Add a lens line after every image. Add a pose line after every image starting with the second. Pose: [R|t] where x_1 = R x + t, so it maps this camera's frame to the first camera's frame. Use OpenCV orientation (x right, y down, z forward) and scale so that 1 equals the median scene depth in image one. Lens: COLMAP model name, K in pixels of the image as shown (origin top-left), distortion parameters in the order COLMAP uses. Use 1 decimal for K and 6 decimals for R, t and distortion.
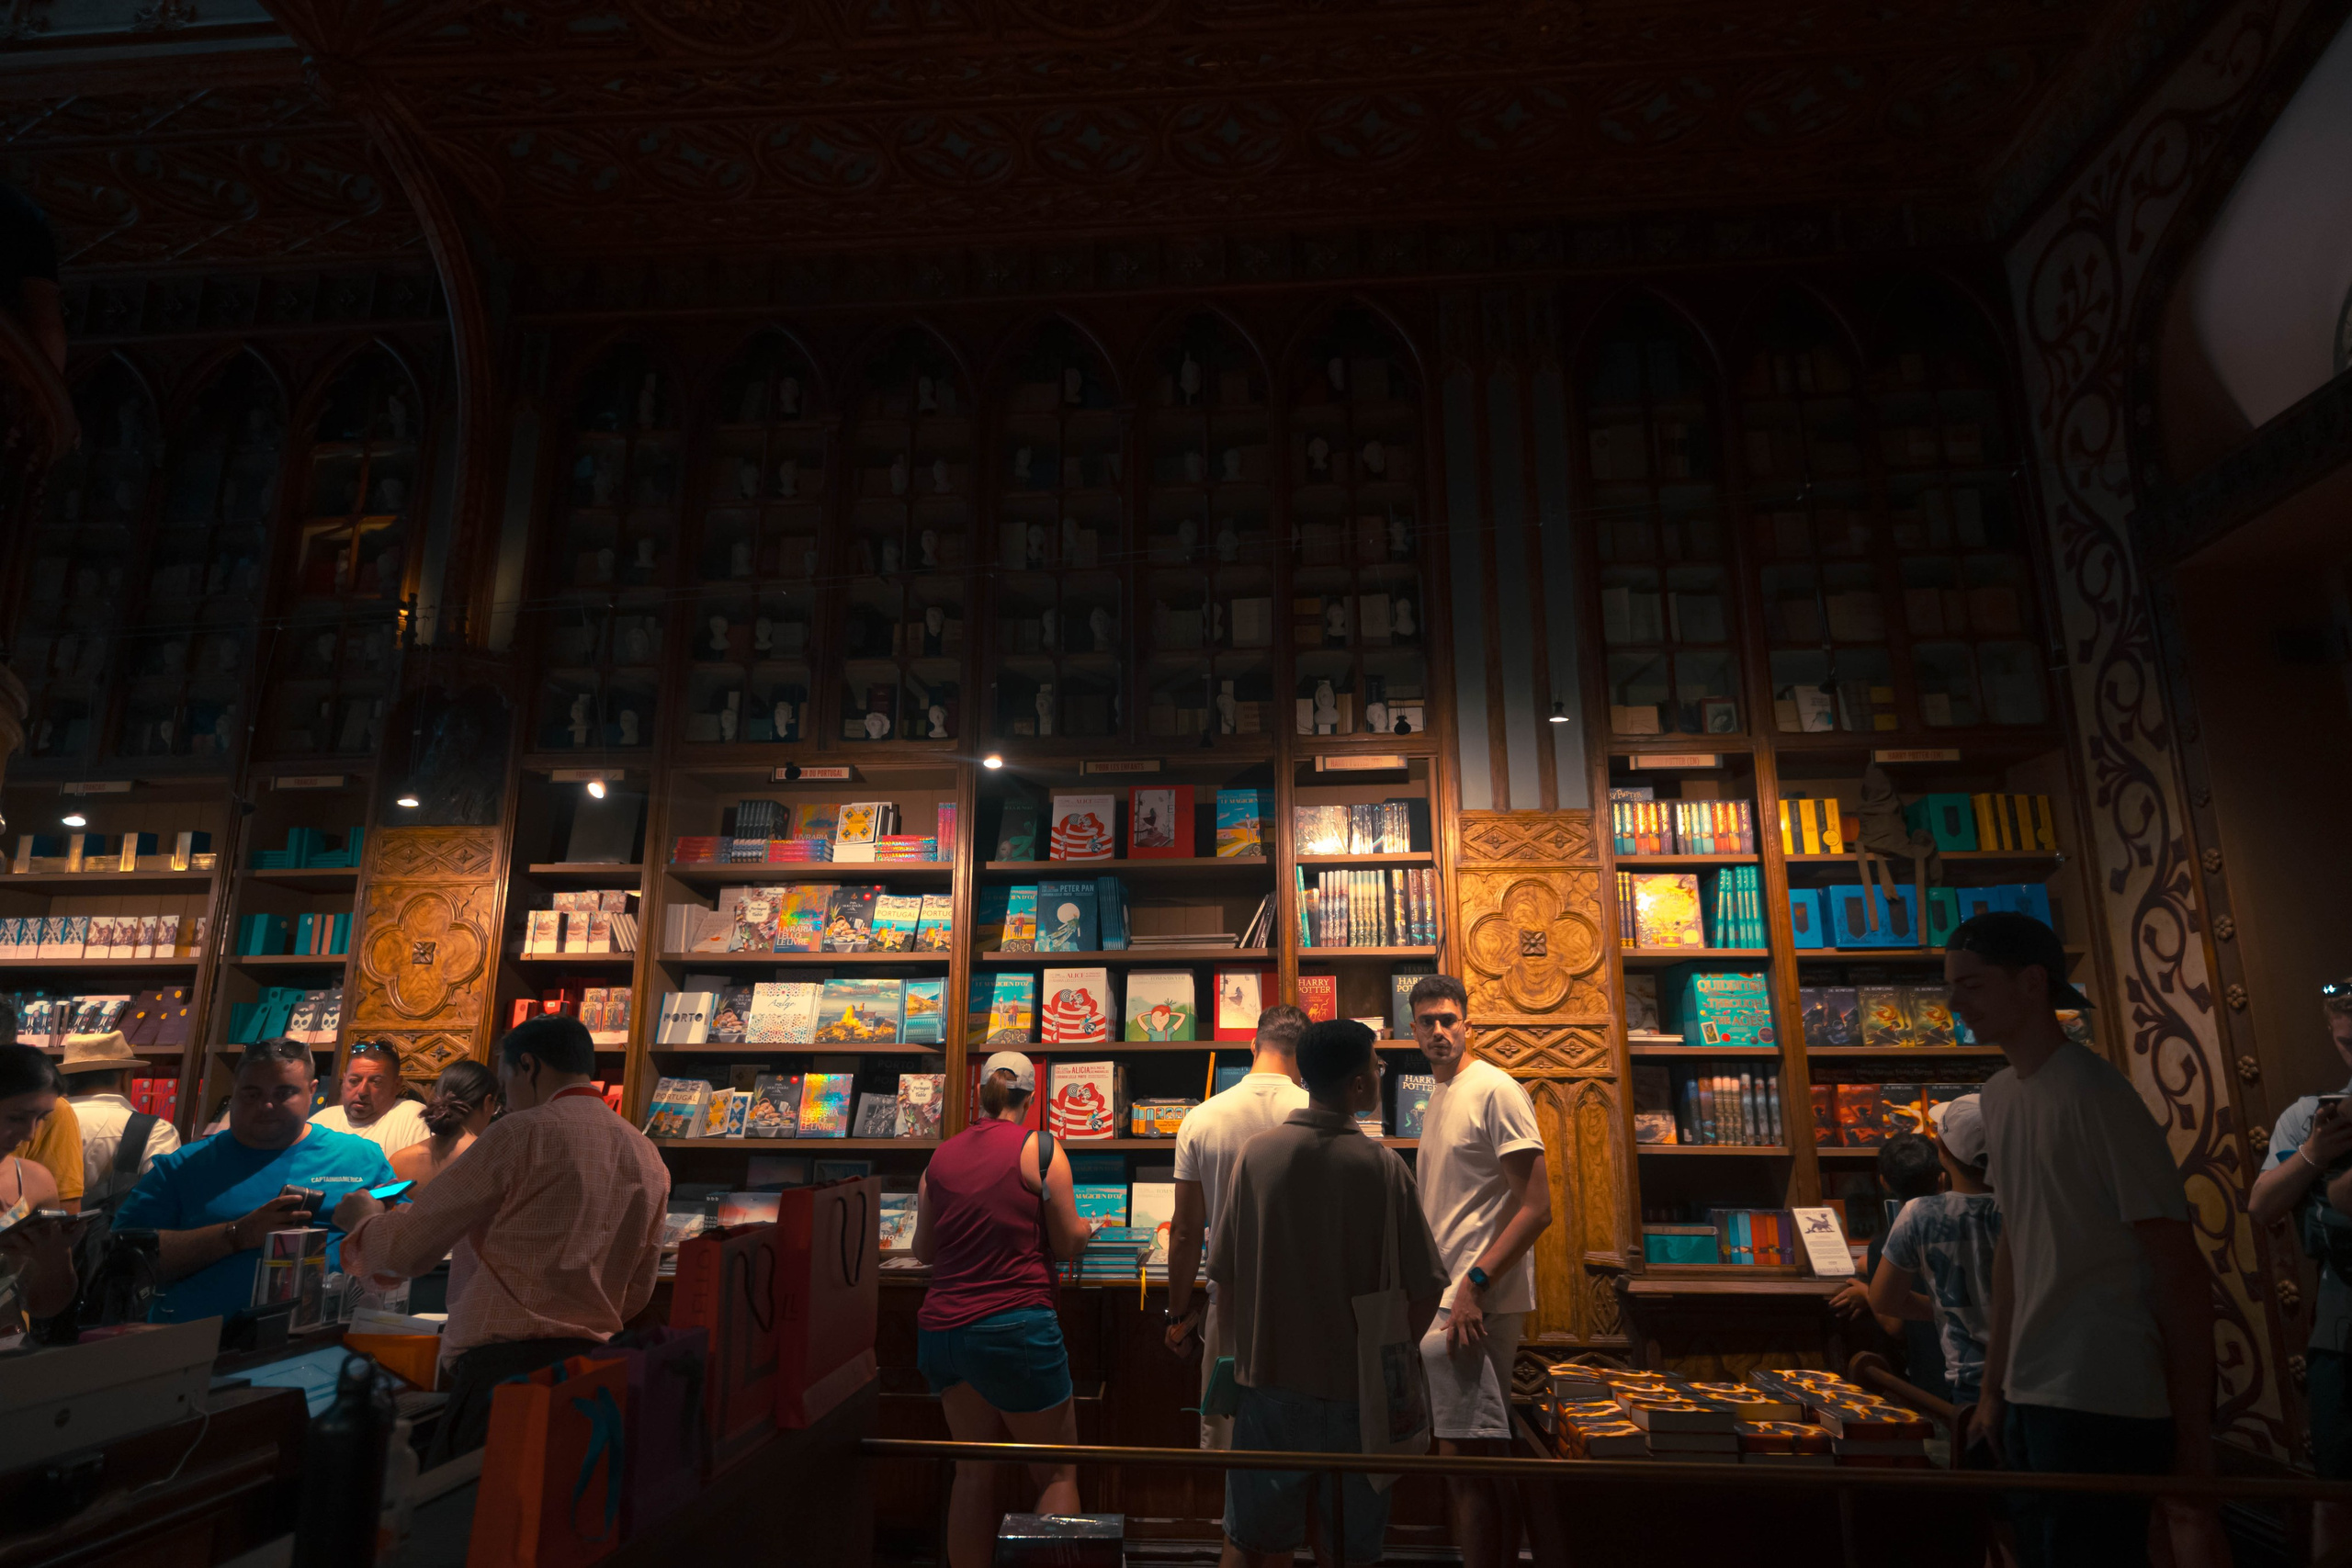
lens RADIAL K [[1343.9, 0, 1166.8], [0, 1343.9, 766.1], [0, 0, 1]] dist [-0.010150, 0.010420]
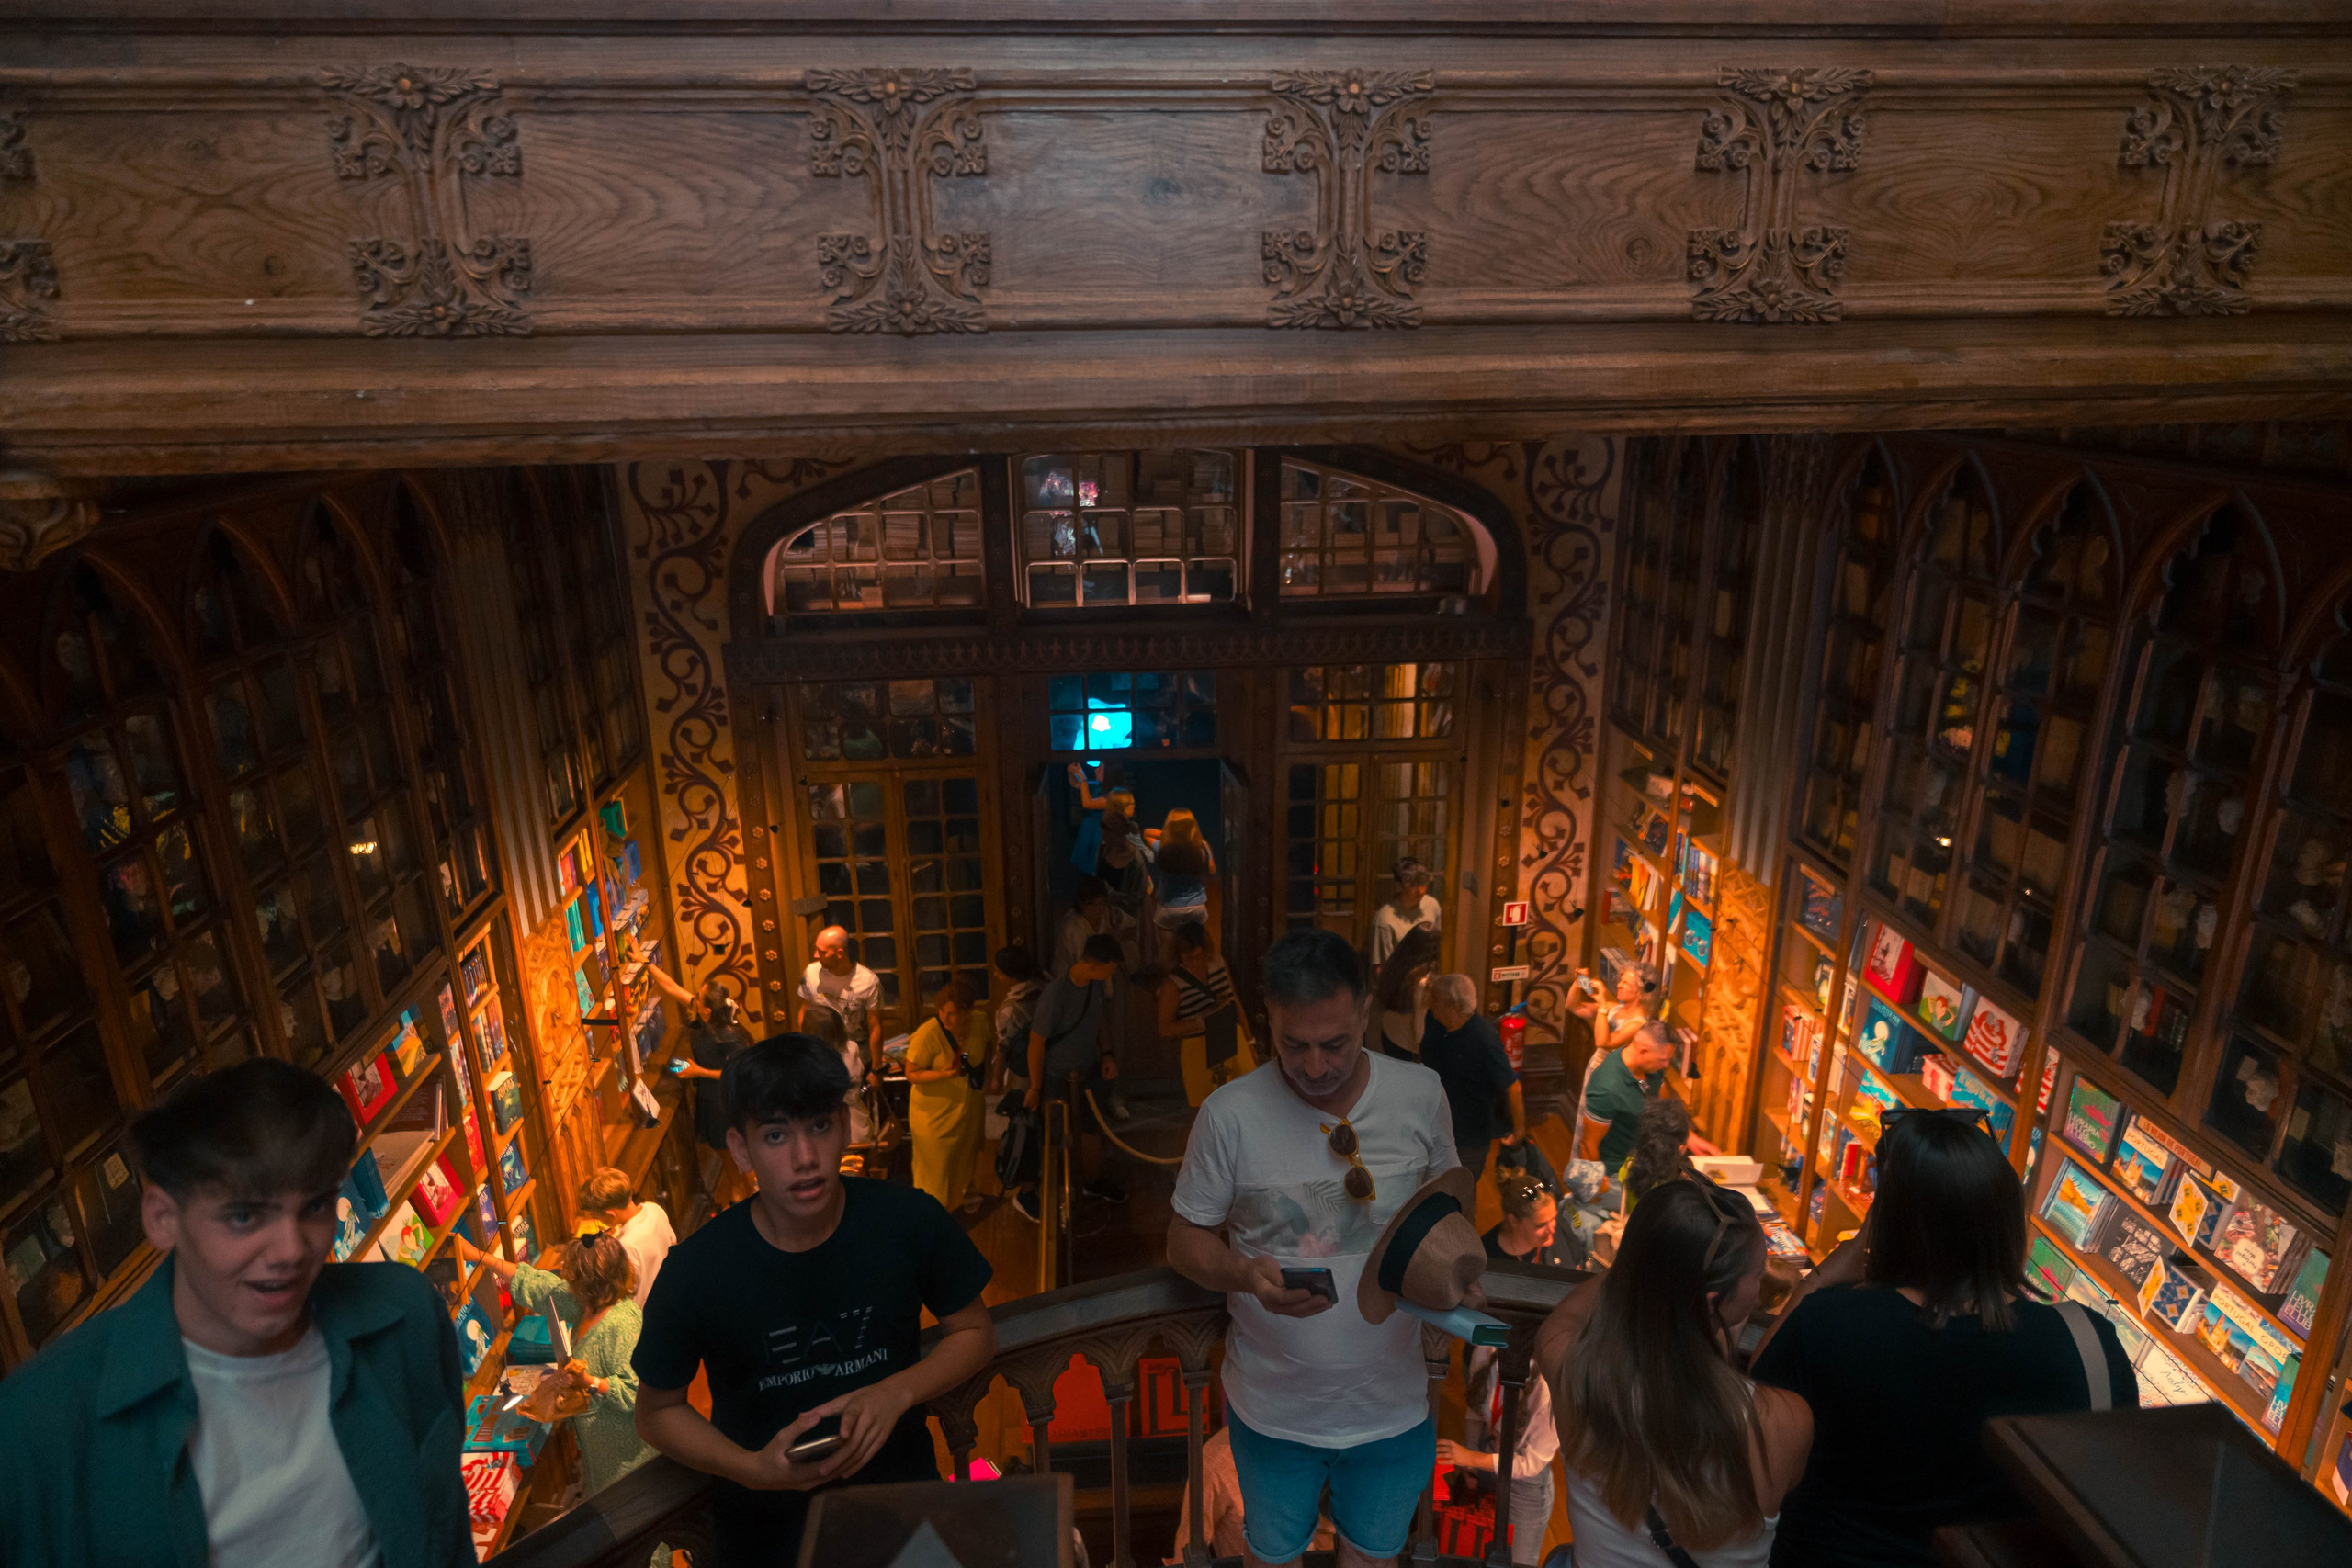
lens RADIAL K [[1343.9, 0, 1172.1], [0, 1343.9, 782.3], [0, 0, 1]] dist [-0.010150, 0.010420]
pose [[-0.147508, -0.304399, 0.941054, -0.994702], [-0.205296, 0.940163, 0.271931, -0.570768], [-0.967520, -0.153083, -0.201173, 0.697821]]
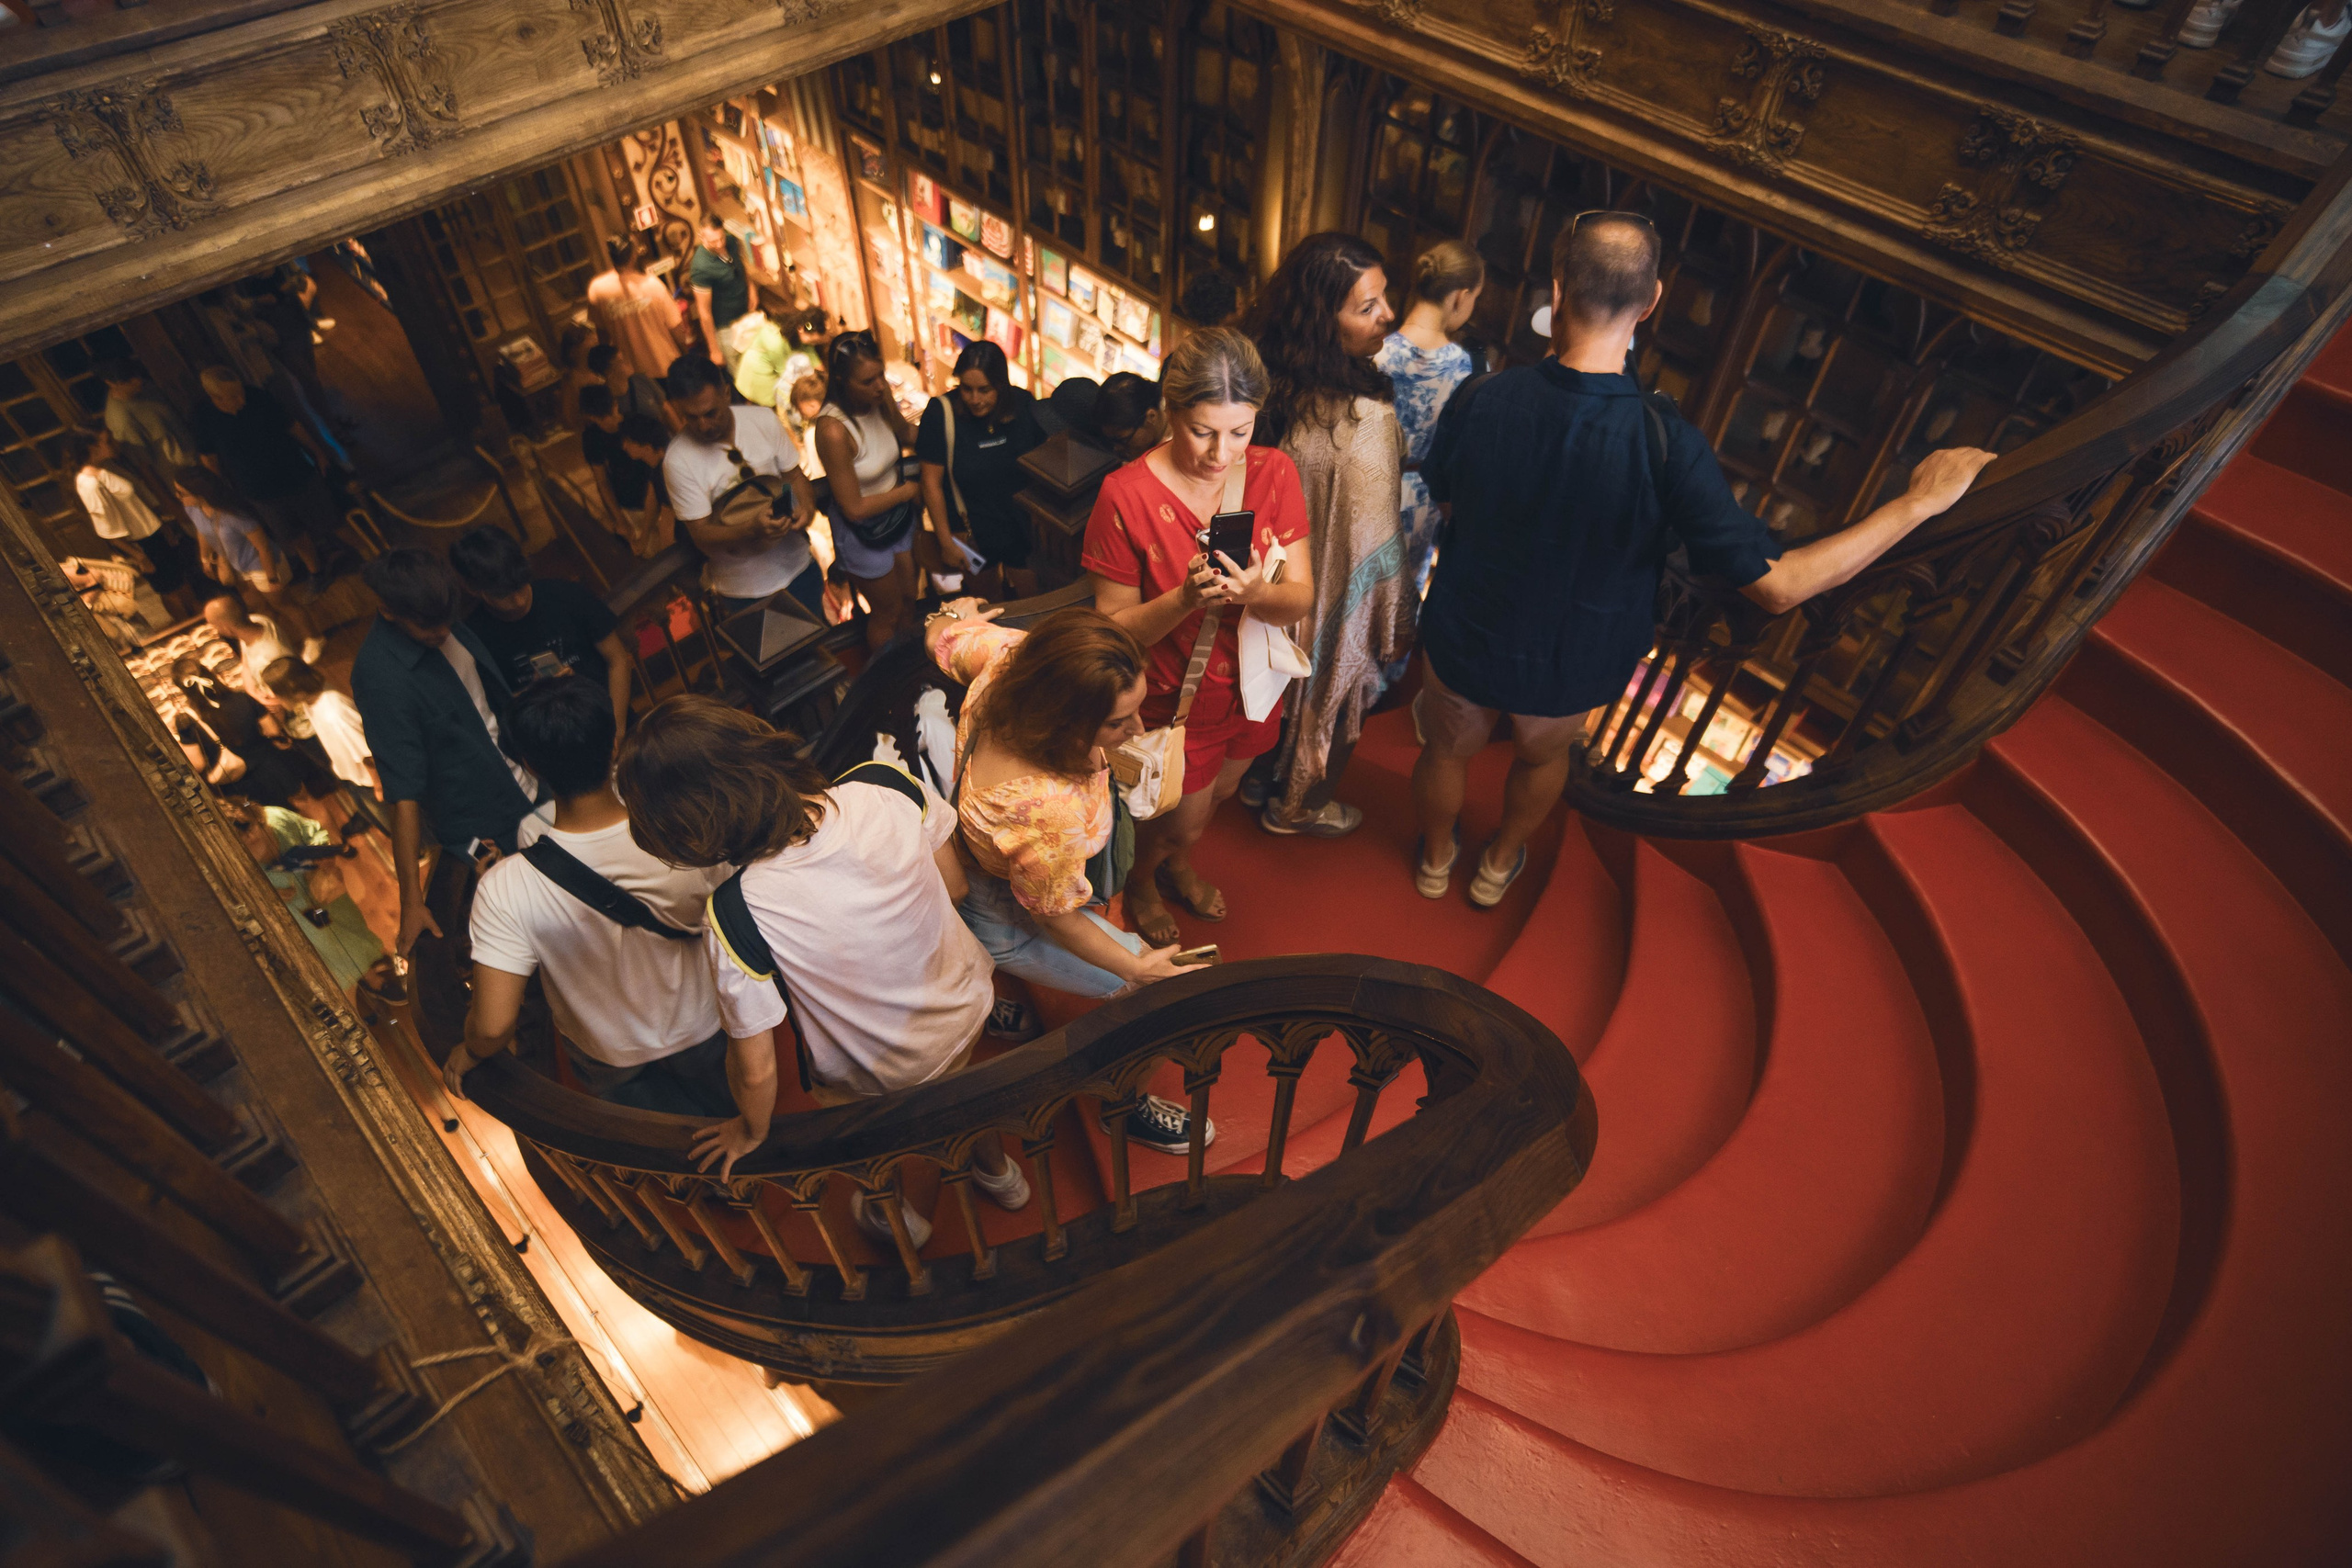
lens RADIAL K [[1343.9, 0, 1149.0], [0, 1343.9, 765.9], [0, 0, 1]] dist [-0.010150, 0.010420]
pose [[-0.749335, -0.514984, 0.416280, -1.286060], [-0.153972, 0.746912, 0.646850, -0.800792], [-0.644042, 0.420612, -0.638980, 1.000044]]
